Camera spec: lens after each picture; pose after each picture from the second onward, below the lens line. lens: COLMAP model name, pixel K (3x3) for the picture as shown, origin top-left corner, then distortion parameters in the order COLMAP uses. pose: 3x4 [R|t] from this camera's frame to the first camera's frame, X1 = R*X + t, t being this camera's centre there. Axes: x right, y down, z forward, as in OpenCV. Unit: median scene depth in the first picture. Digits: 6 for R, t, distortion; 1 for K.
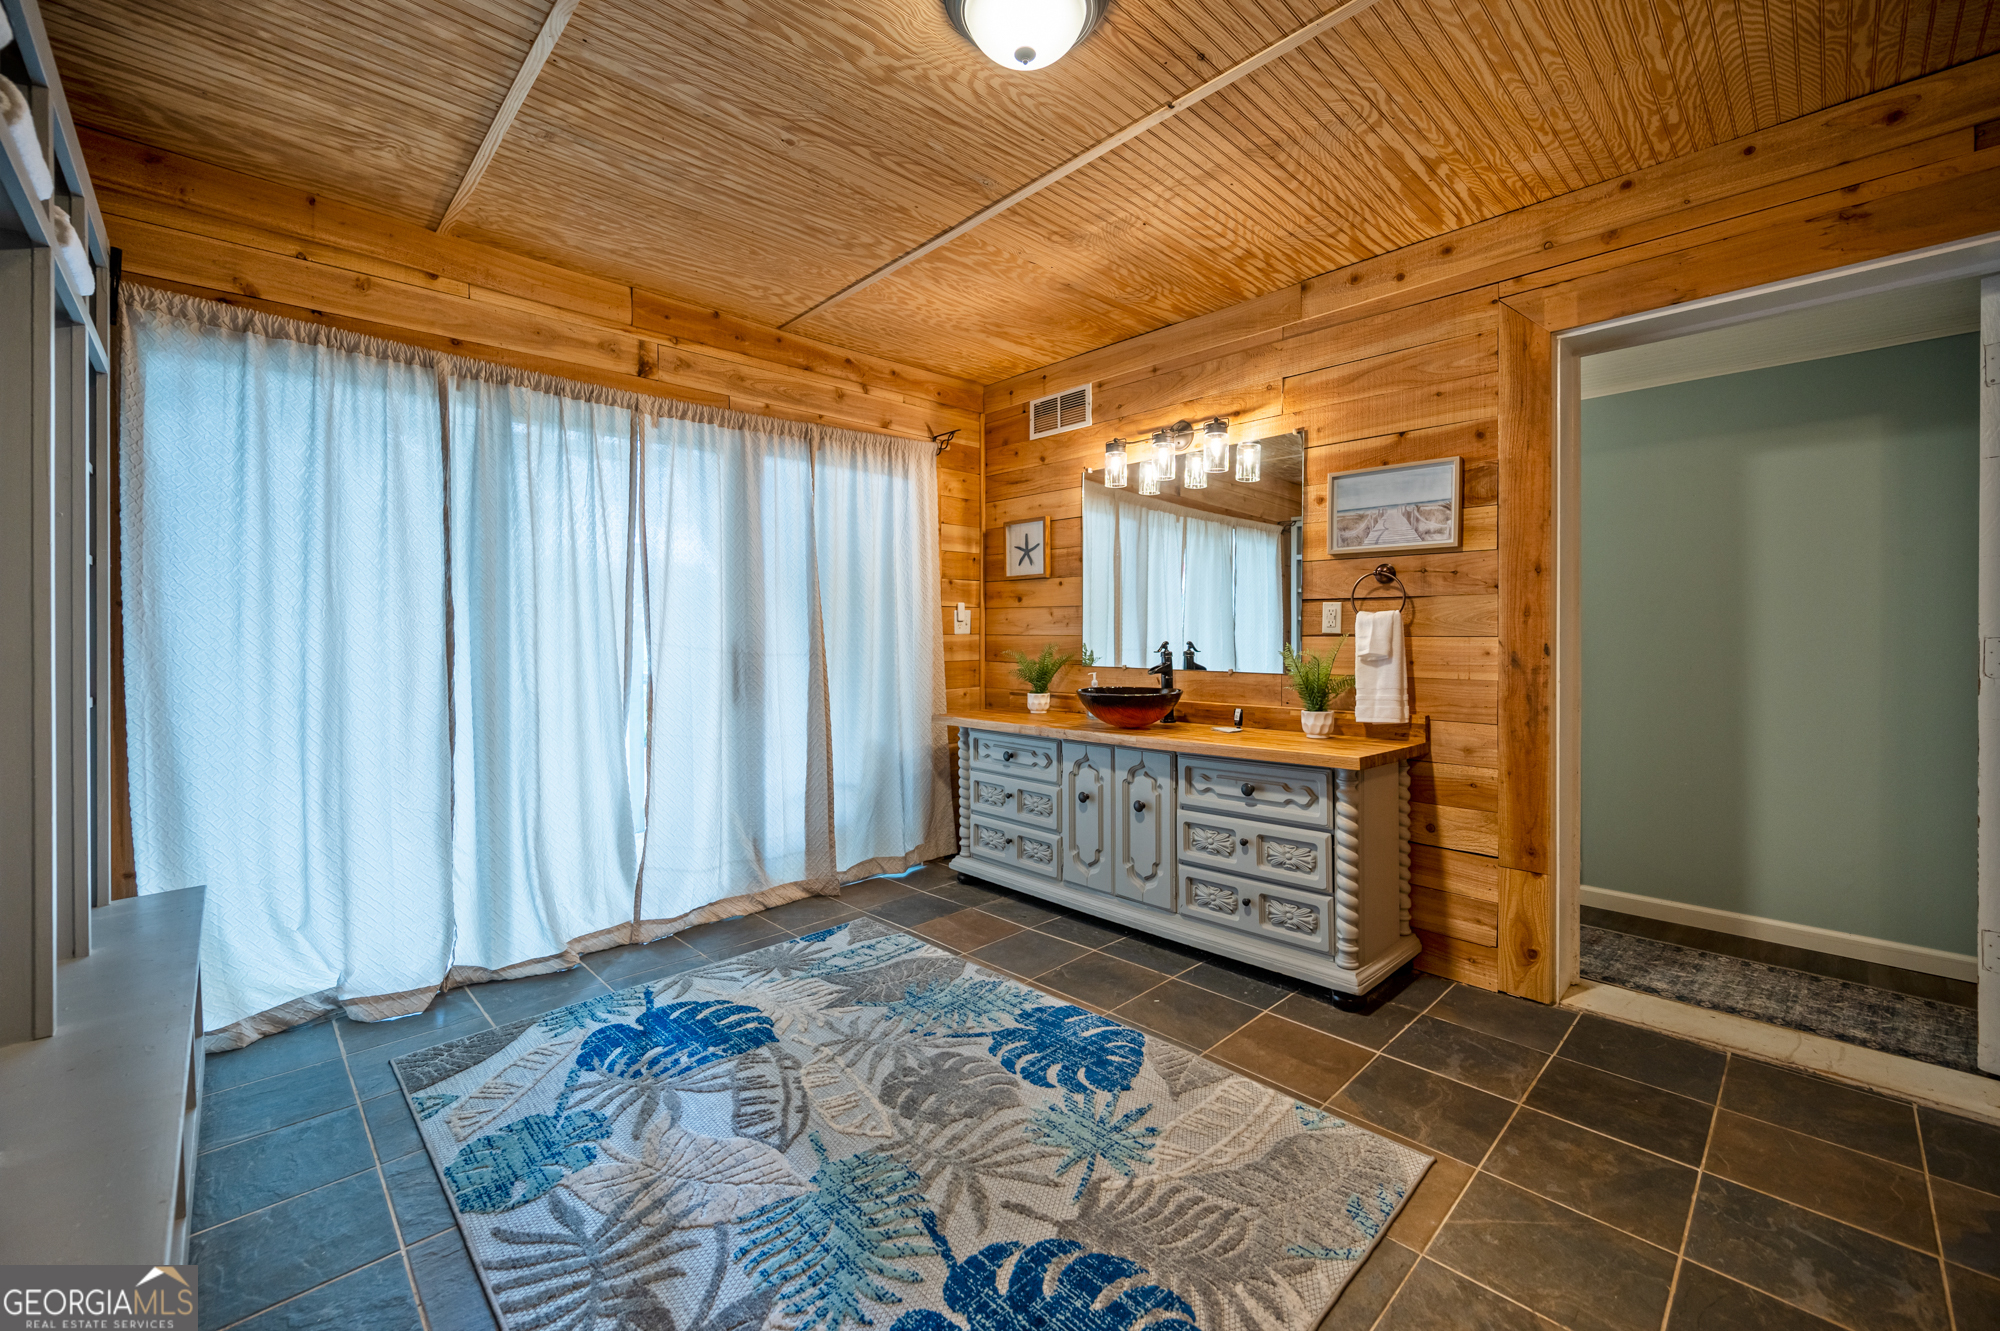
lens RADIAL K [[807.0, 0, 1004.6], [0, 807.0, 634.7], [0, 0, 1]] dist [0.000031, 0.000063]
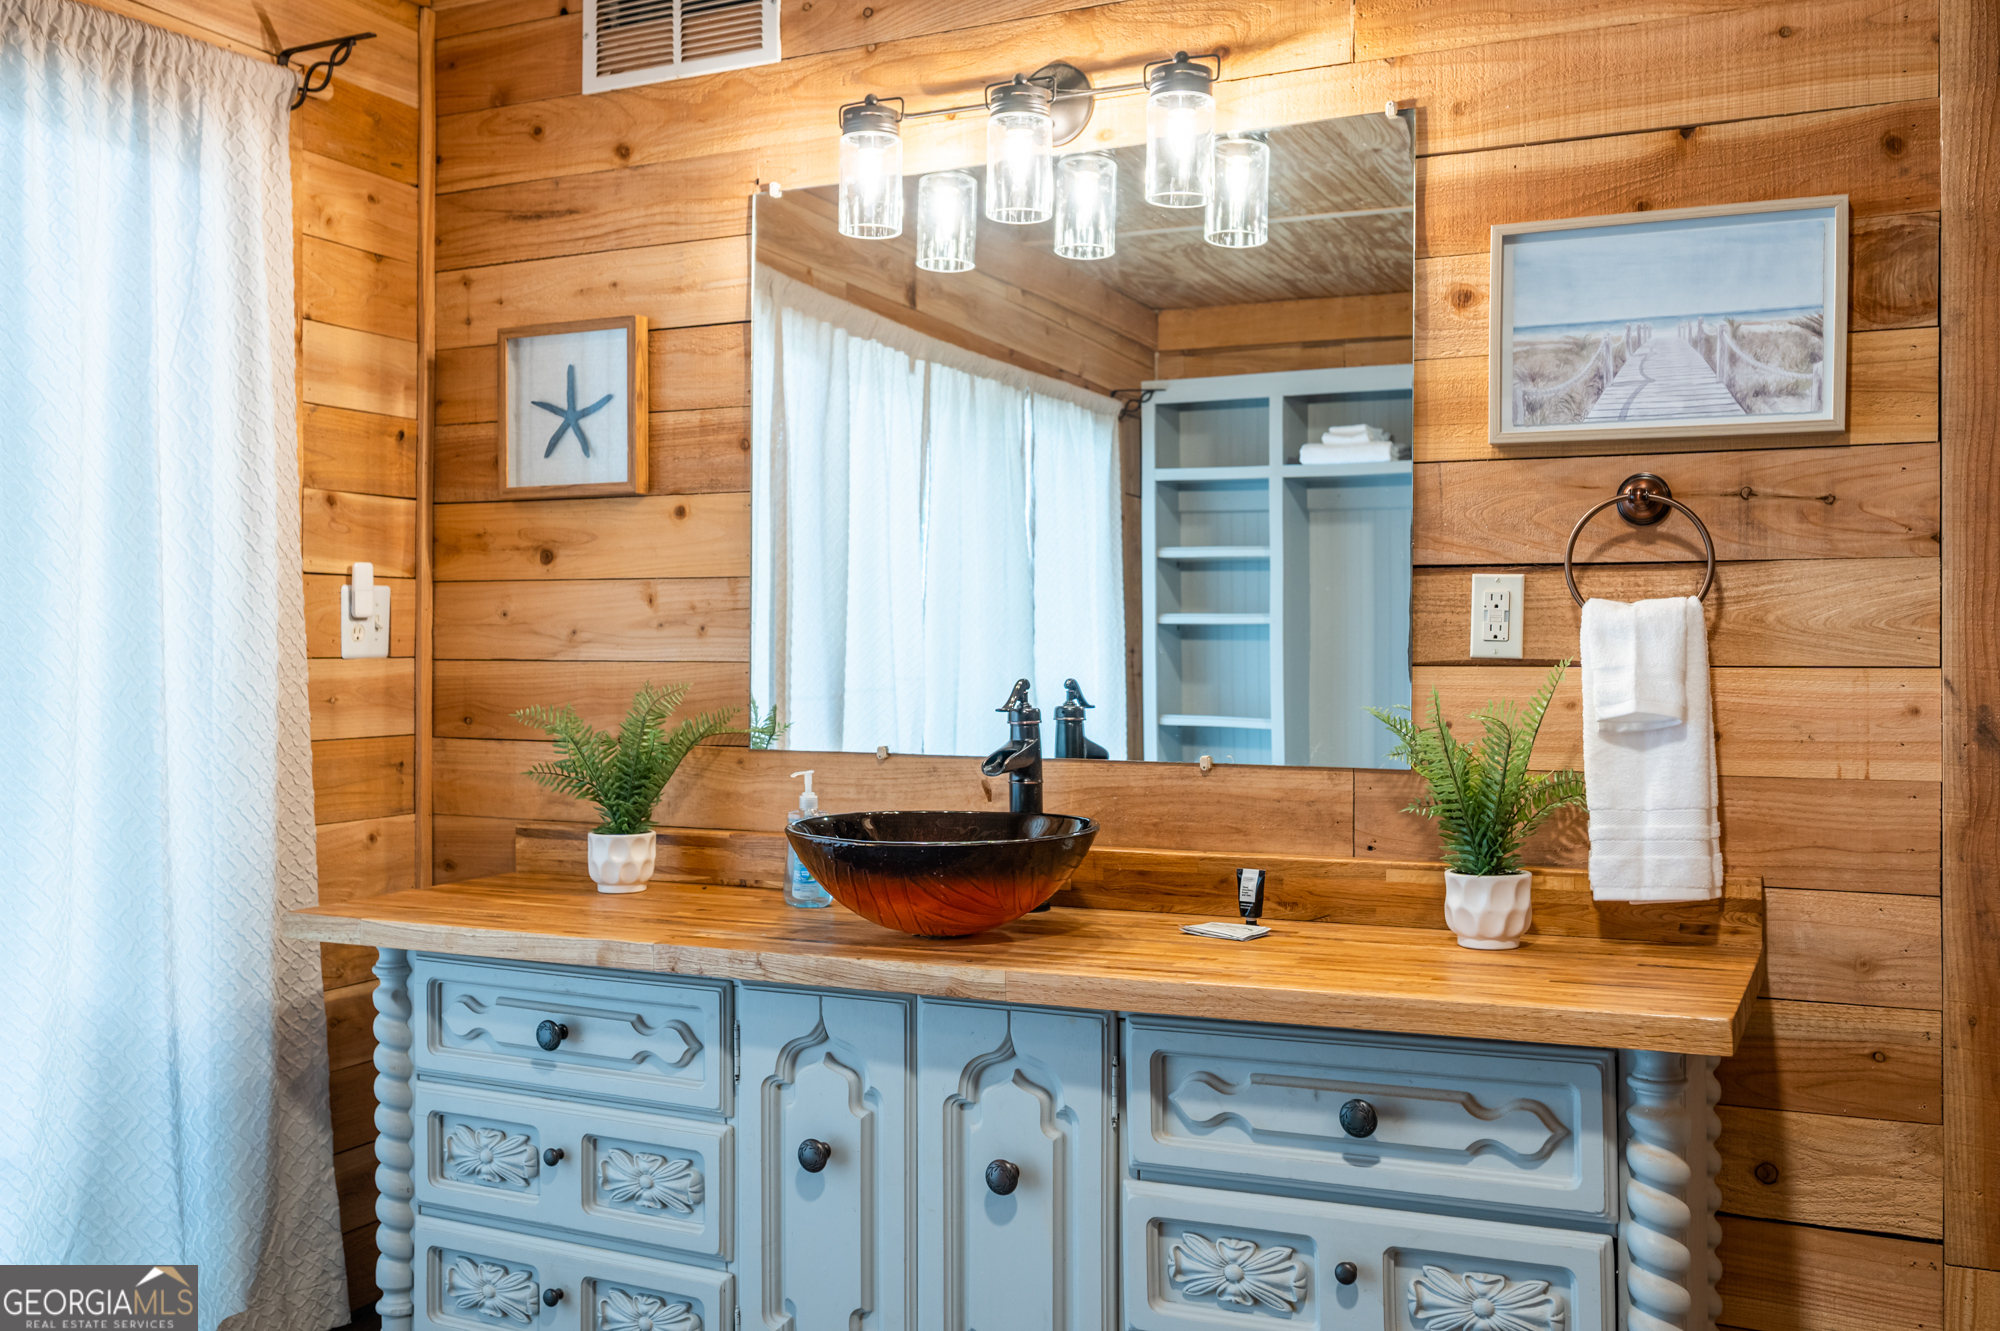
lens RADIAL K [[1776.4, 0, 995.8], [0, 1776.4, 637.0], [0, 0, 1]] dist [-0.001648, 0.002135]
pose [[0.935287, 0.004307, 0.353864, -0.099807], [-0.000836, 0.999950, -0.009960, -0.003040], [-0.353889, 0.009019, 0.935244, 0.325483]]
